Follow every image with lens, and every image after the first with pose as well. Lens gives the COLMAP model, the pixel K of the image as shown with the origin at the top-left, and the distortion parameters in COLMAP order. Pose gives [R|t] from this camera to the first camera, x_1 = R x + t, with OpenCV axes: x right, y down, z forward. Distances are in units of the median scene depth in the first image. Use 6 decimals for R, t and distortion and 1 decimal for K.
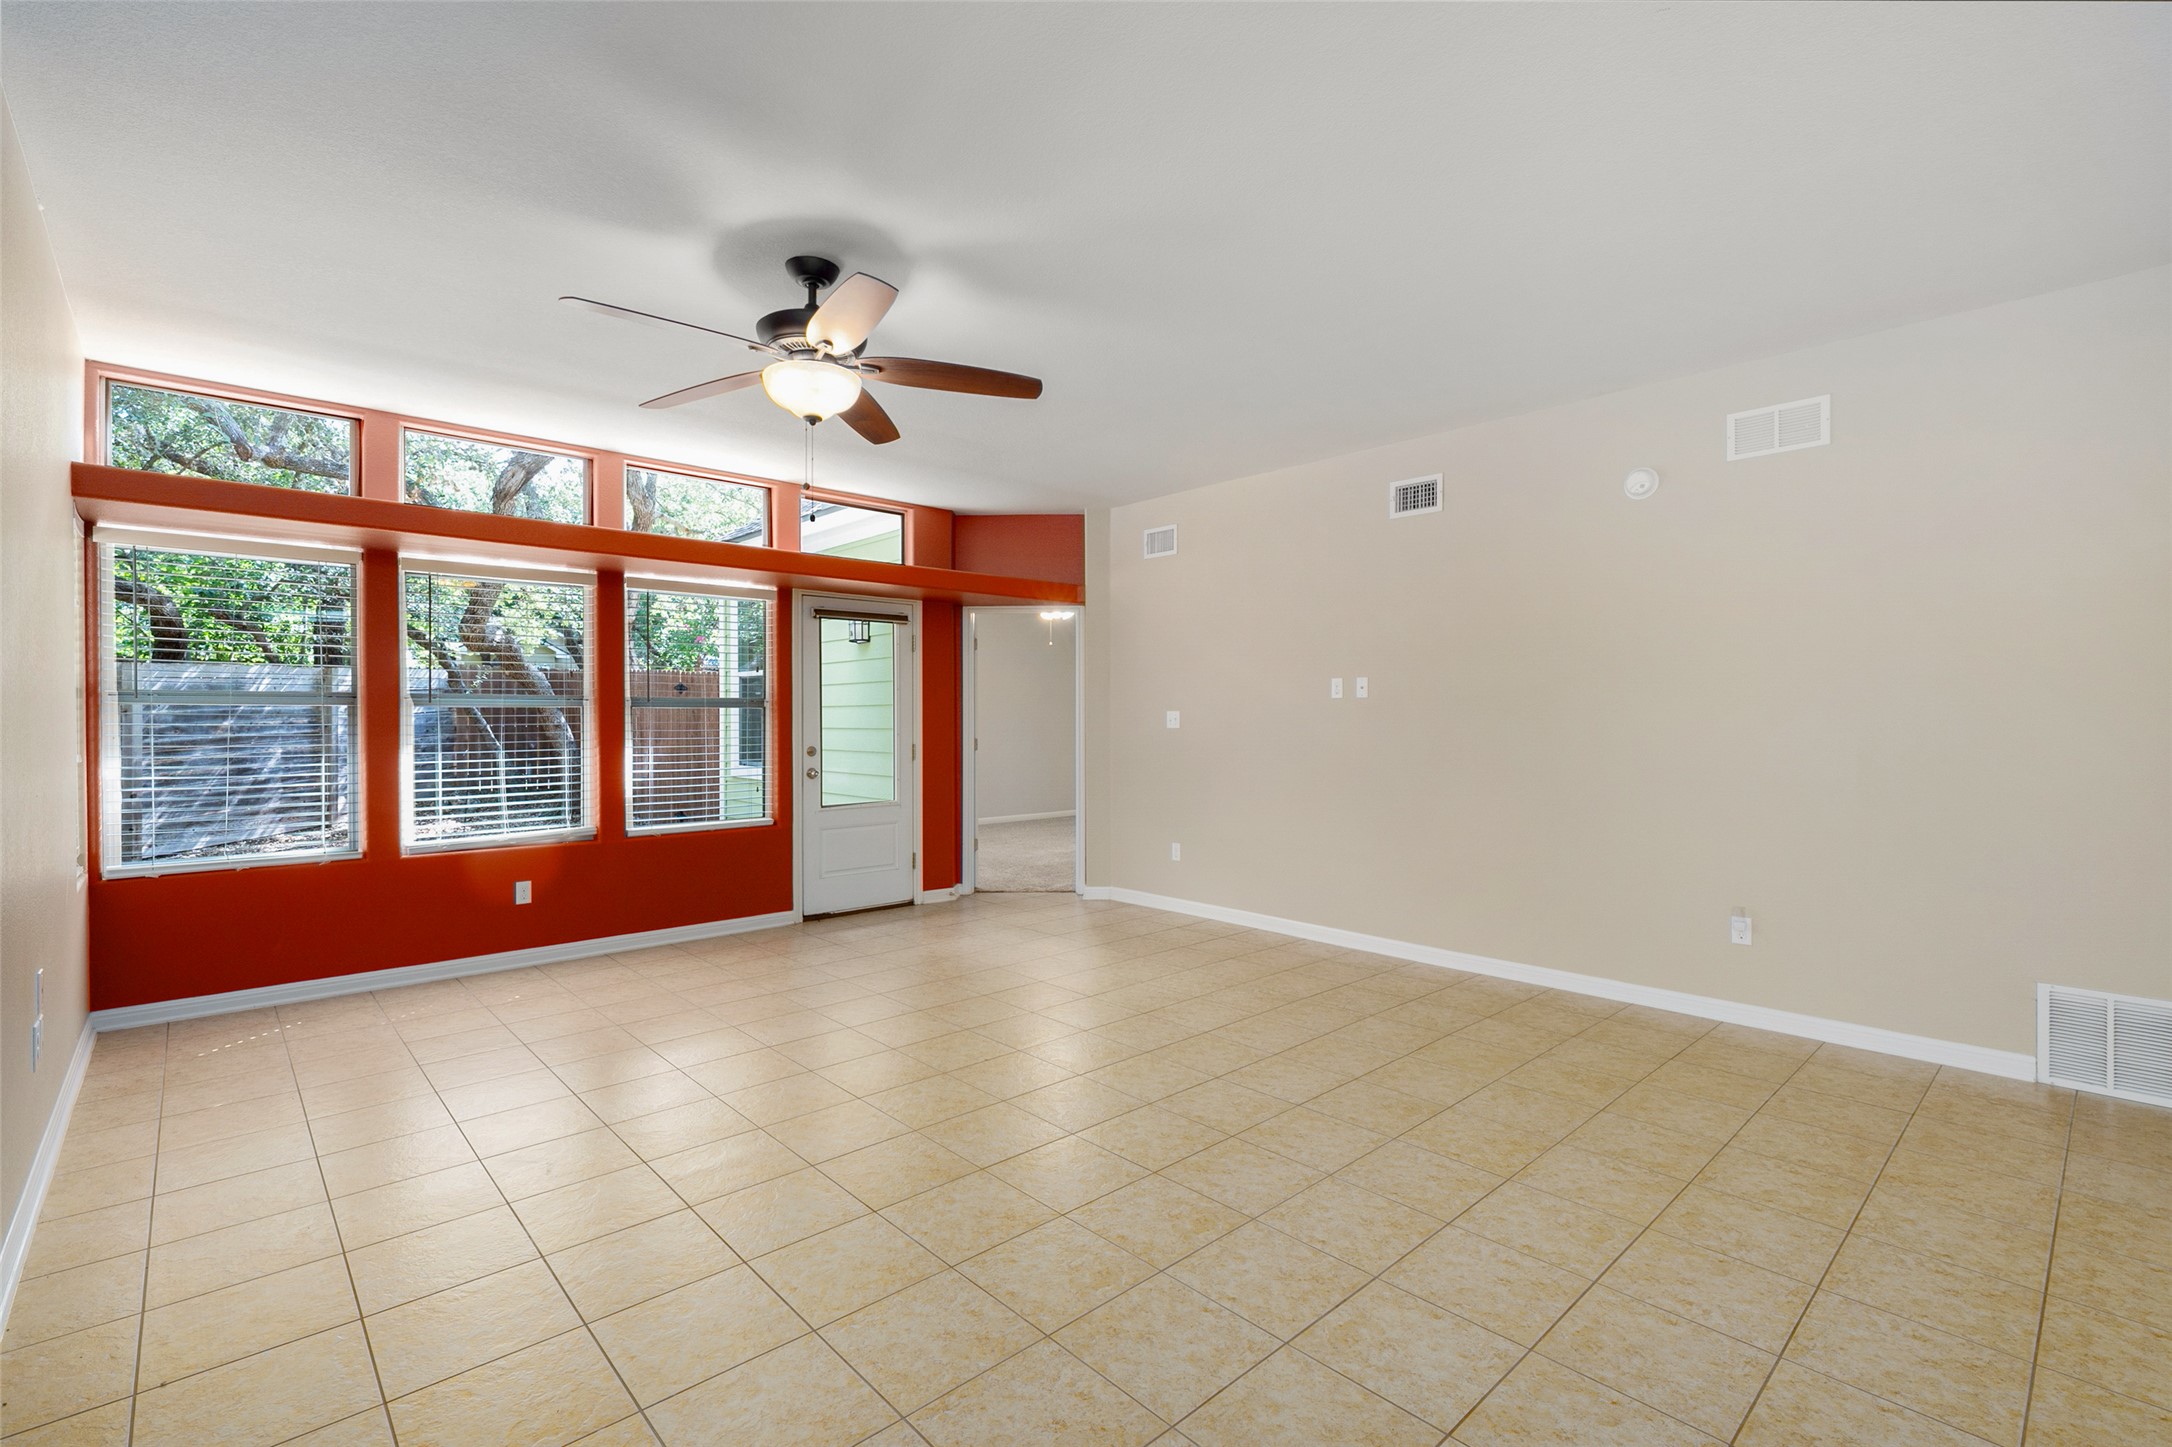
lens RADIAL K [[962.4, 0, 1086.0], [0, 962.4, 723.5], [0, 0, 1]] dist [-0.003056, 0.000324]
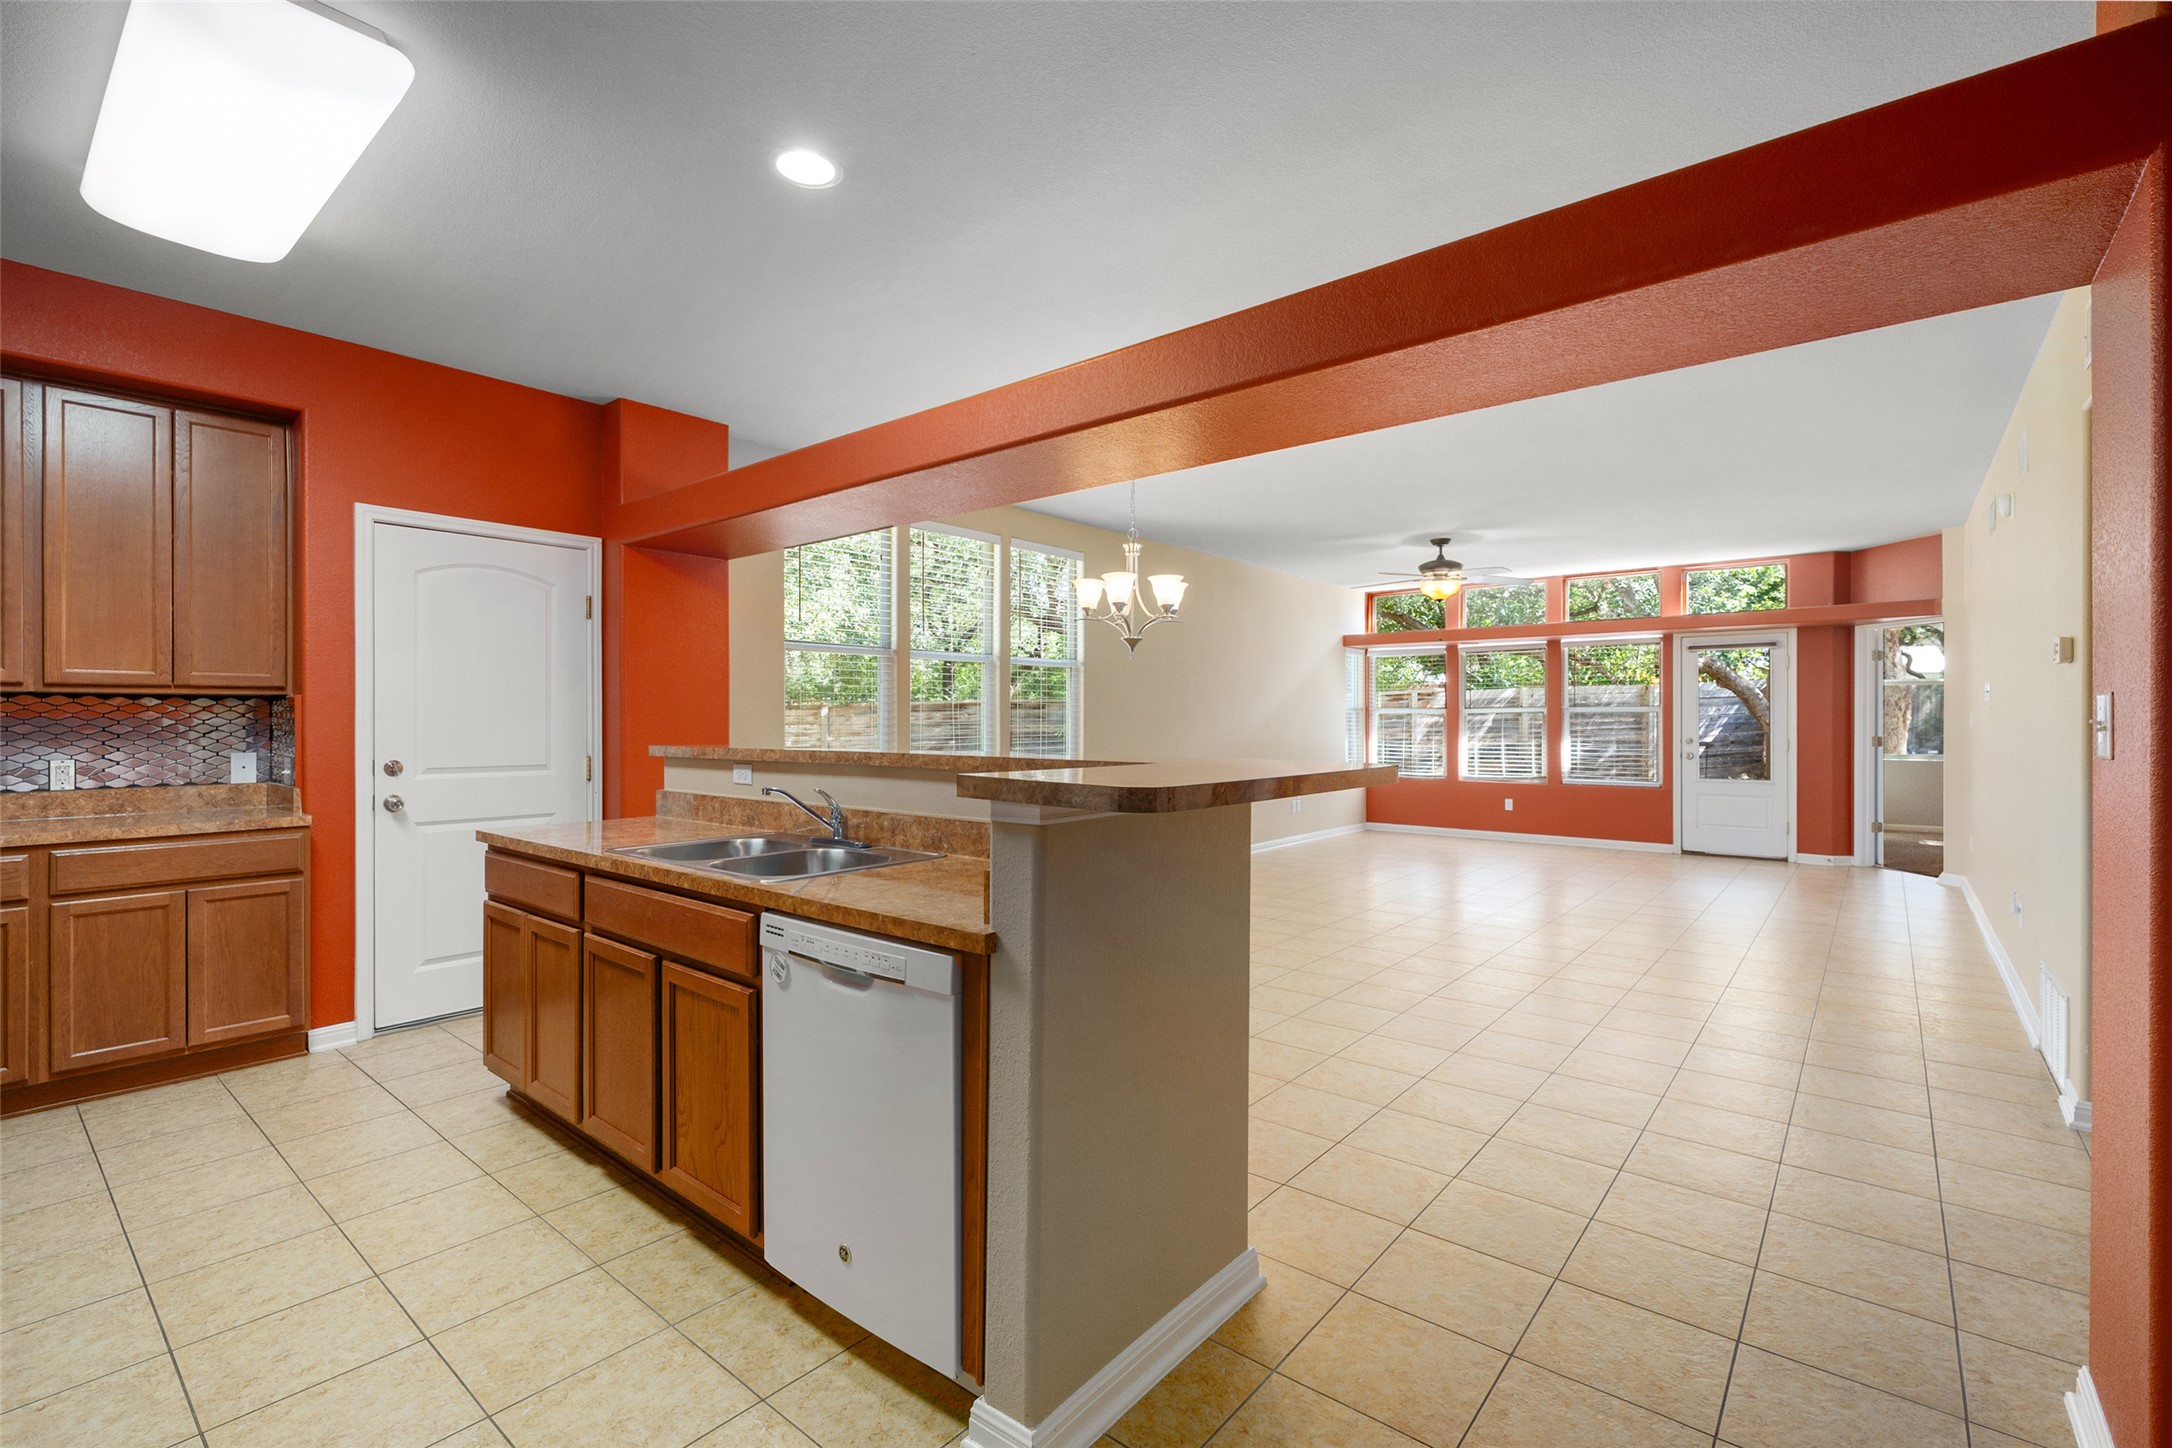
lens RADIAL K [[962.4, 0, 1086.0], [0, 962.4, 724.0], [0, 0, 1]] dist [-0.003056, 0.000324]
pose [[0.123103, 0.004745, -0.992383, 1.104011], [-0.004613, 0.999981, 0.004209, 0.000757], [0.992383, 0.004059, 0.123122, -0.116289]]
